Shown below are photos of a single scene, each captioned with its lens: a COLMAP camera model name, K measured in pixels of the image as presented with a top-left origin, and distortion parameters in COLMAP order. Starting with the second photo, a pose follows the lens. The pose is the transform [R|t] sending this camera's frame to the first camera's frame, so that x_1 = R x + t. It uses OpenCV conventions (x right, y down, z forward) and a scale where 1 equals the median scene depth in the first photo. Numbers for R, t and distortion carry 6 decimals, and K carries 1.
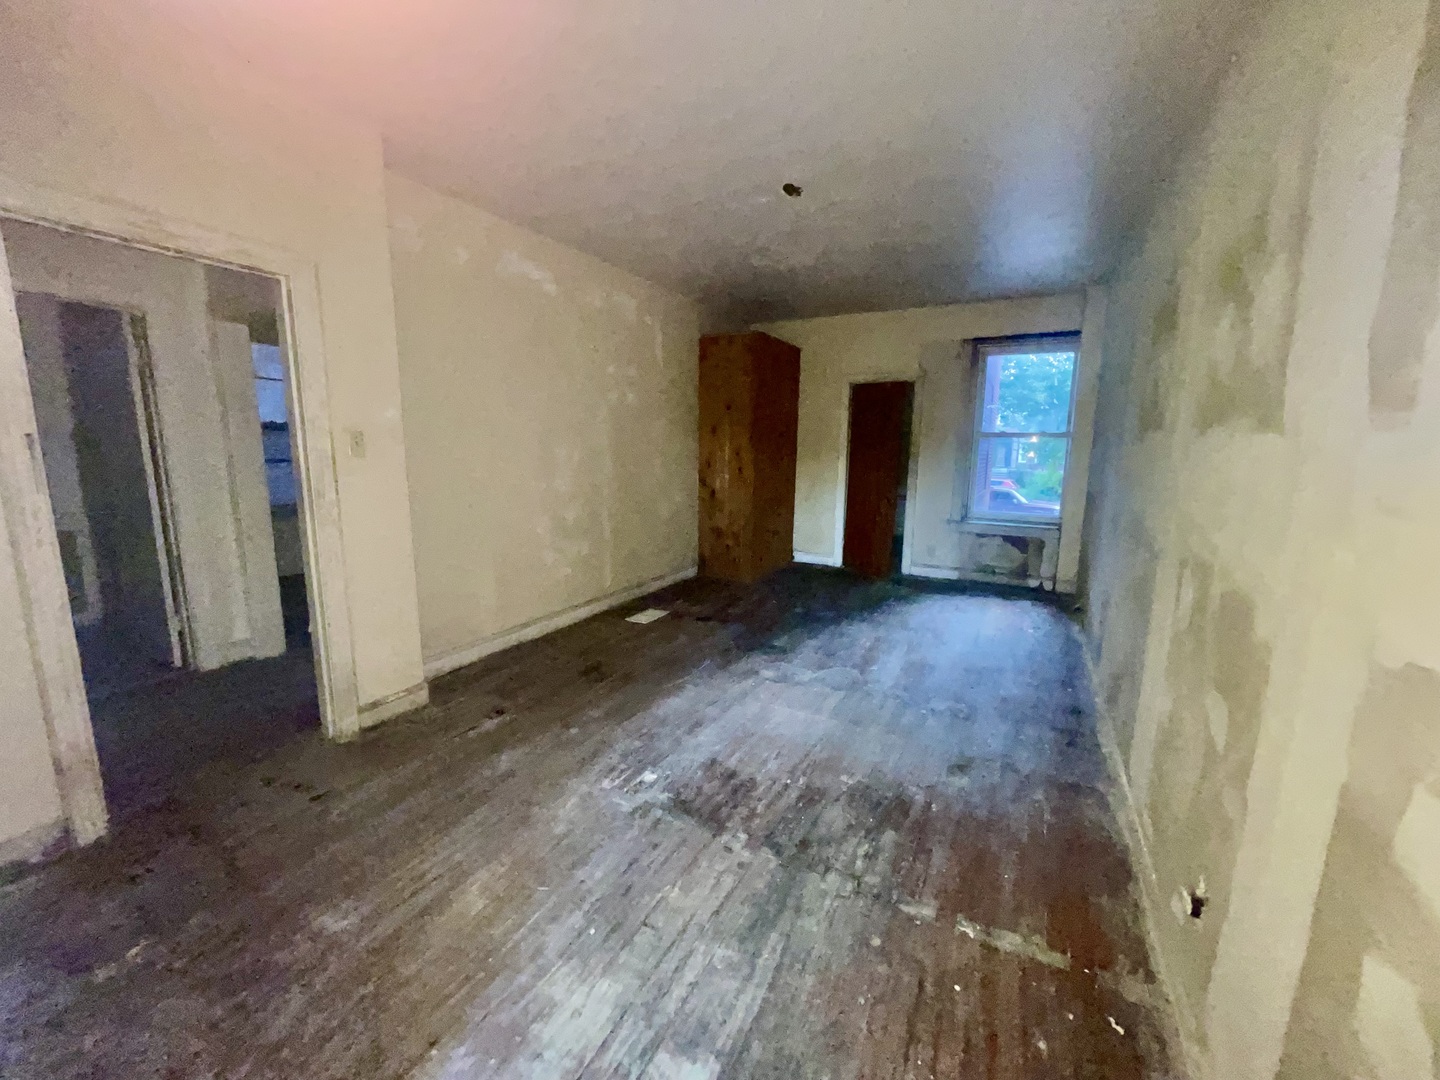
lens RADIAL K [[581.8, 0, 720.0], [0, 581.8, 540.0], [0, 0, 1]] dist [-0.002712, 0.000117]
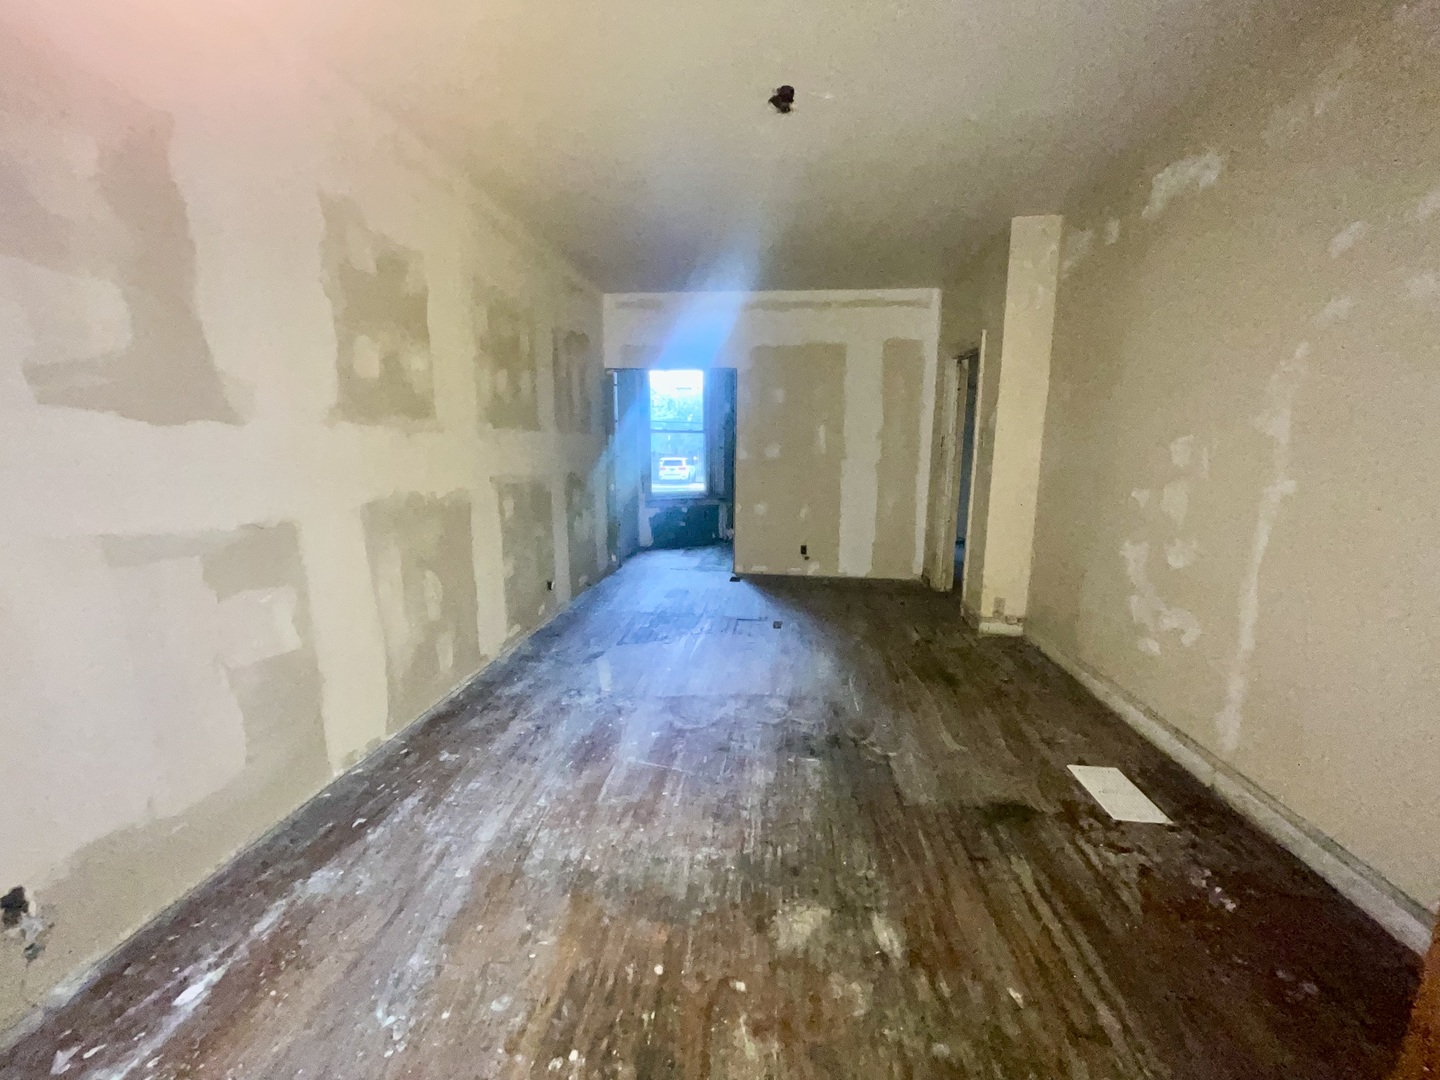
lens RADIAL K [[581.8, 0, 720.0], [0, 581.8, 540.0], [0, 0, 1]] dist [-0.002712, 0.000117]
pose [[-0.928857, 0.045082, -0.367684, 0.420453], [-0.076106, 0.948169, 0.308517, -0.230974], [0.362535, 0.314551, -0.877283, 1.499667]]
